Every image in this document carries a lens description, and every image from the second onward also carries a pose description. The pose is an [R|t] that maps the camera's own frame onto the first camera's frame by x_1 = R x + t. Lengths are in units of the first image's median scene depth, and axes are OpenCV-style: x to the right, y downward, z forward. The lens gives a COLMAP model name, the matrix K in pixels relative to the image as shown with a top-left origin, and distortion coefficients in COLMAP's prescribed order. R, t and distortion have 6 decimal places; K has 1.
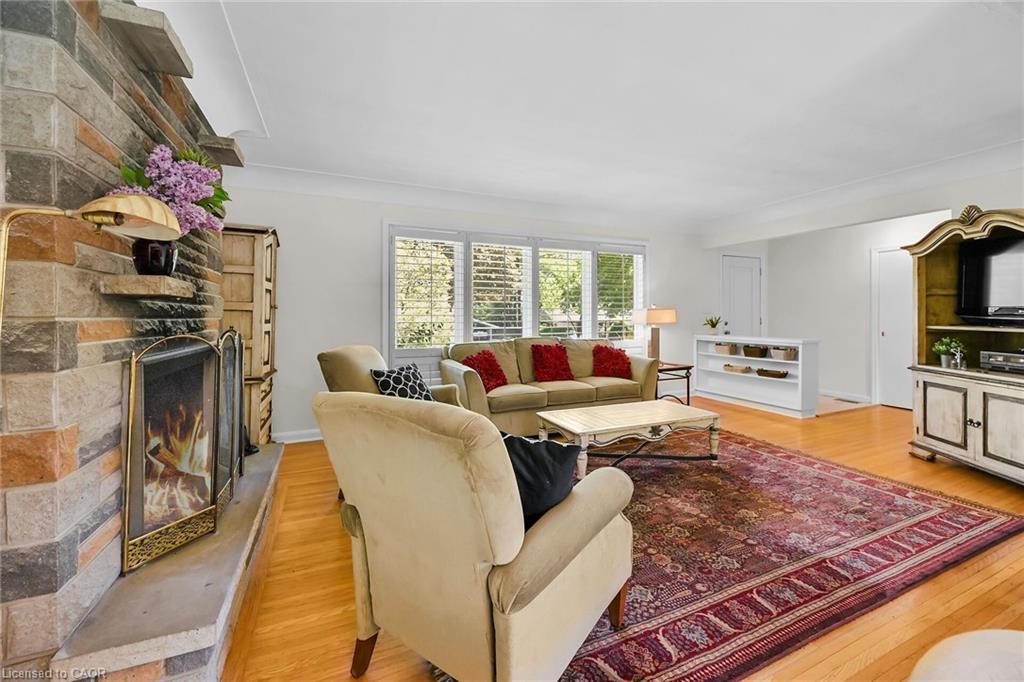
lens RADIAL K [[408.1, 0, 523.4], [0, 408.1, 317.6], [0, 0, 1]] dist [-0.003160, 0.000080]
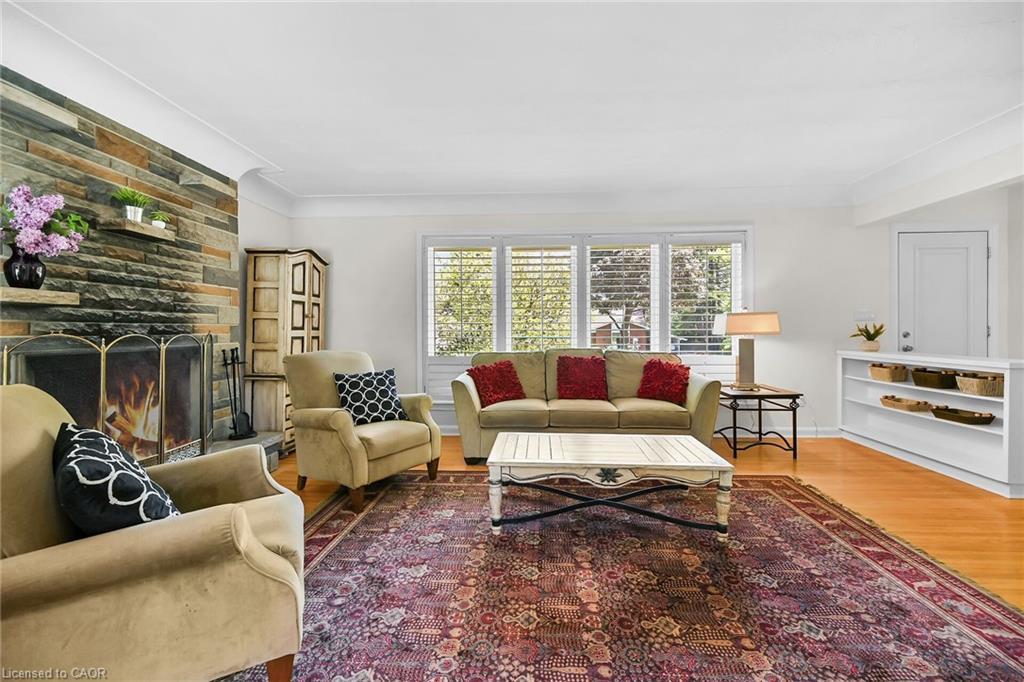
lens RADIAL K [[408.1, 0, 522.2], [0, 408.1, 332.2], [0, 0, 1]] dist [-0.003160, 0.000080]
pose [[0.890660, 0.001349, -0.454668, 0.343645], [-0.000183, 0.999997, 0.002610, 0.012129], [0.454670, -0.002242, 0.890657, 0.180516]]
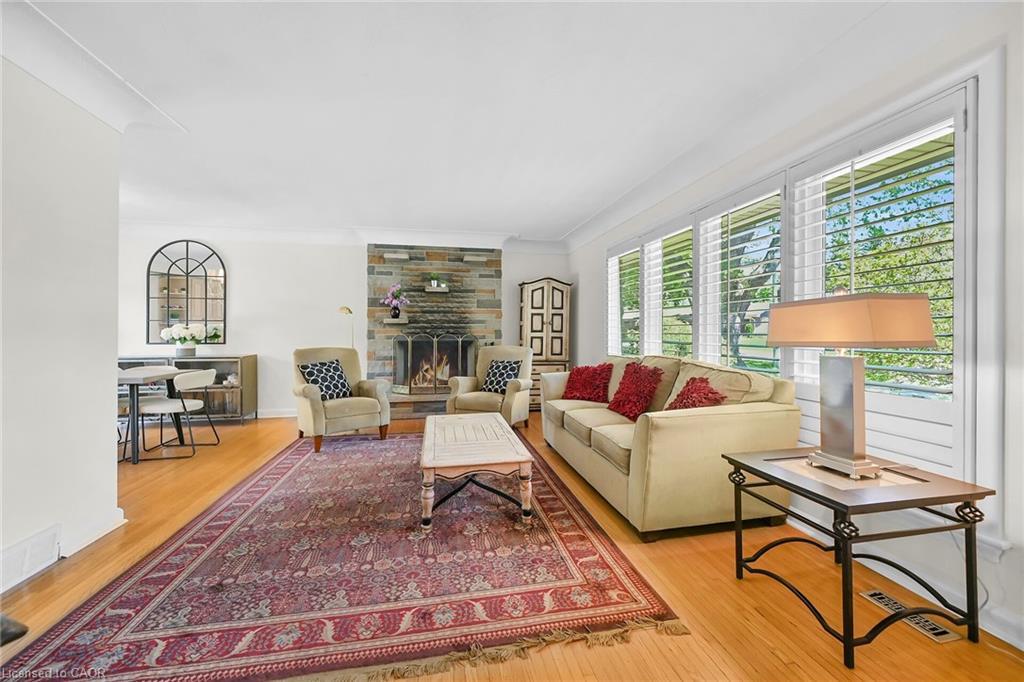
lens RADIAL K [[408.1, 0, 512.2], [0, 408.1, 330.0], [0, 0, 1]] dist [-0.003160, 0.000080]
pose [[-0.235664, -0.000846, -0.971834, 0.813472], [-0.003788, 0.999993, 0.000048, 0.002728], [0.971827, 0.003693, -0.235666, 0.944577]]
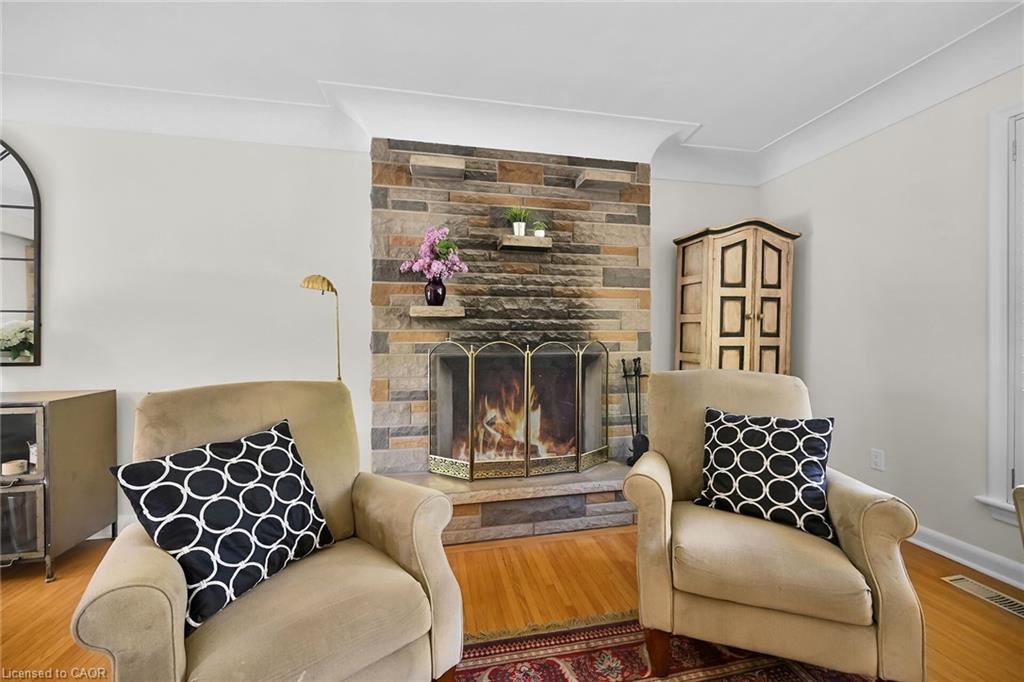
lens RADIAL K [[408.1, 0, 510.9], [0, 408.1, 335.5], [0, 0, 1]] dist [-0.003160, 0.000080]
pose [[-0.225815, -0.000462, -0.974170, 0.212201], [-0.001547, 0.999999, -0.000116, 0.008347], [0.974169, 0.001481, -0.225816, 0.535967]]
